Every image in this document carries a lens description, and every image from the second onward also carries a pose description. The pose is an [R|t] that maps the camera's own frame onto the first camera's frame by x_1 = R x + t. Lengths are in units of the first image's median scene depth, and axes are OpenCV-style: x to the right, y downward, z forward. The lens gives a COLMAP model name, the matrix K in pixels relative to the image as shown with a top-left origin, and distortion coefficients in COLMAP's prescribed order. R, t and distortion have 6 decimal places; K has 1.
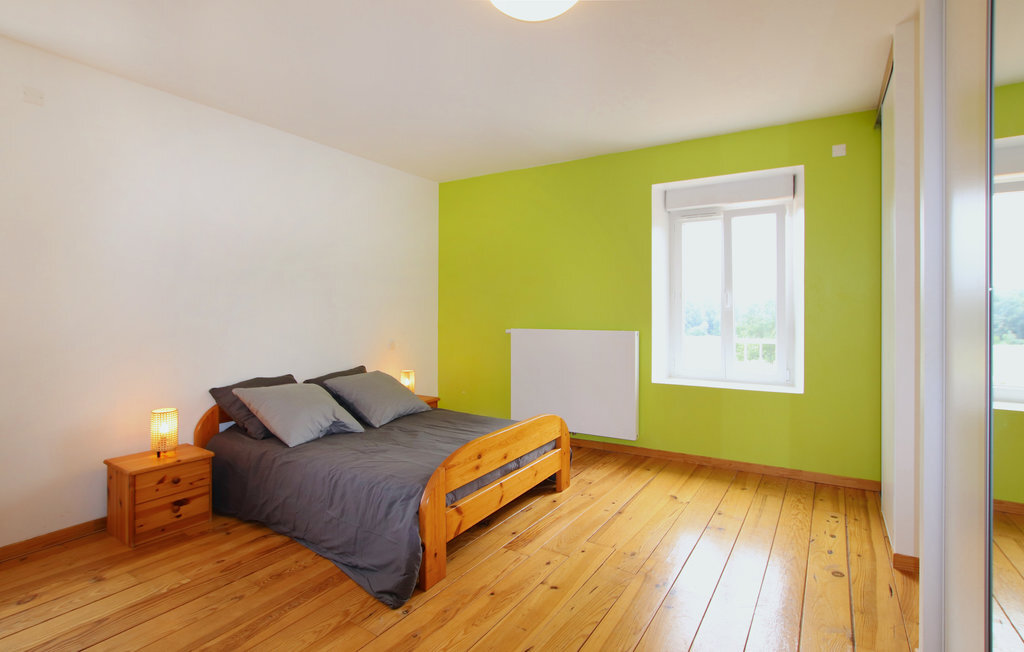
lens RADIAL K [[504.3, 0, 534.8], [0, 504.3, 305.7], [0, 0, 1]] dist [-0.011288, 0.000207]
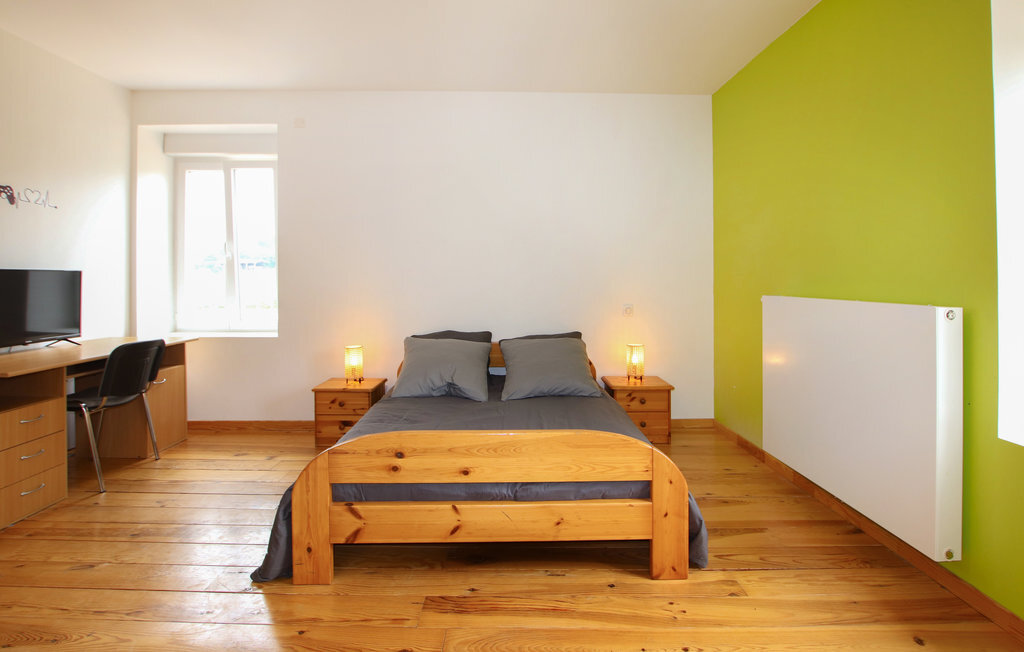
lens RADIAL K [[518.0, 0, 510.0], [0, 518.0, 273.5], [0, 0, 1]] dist [-0.022828, 0.000266]
pose [[0.510171, -0.005181, -0.860058, 0.590986], [0.001771, 0.999986, -0.004974, 0.036111], [0.860071, 0.001014, 0.510173, 0.715196]]
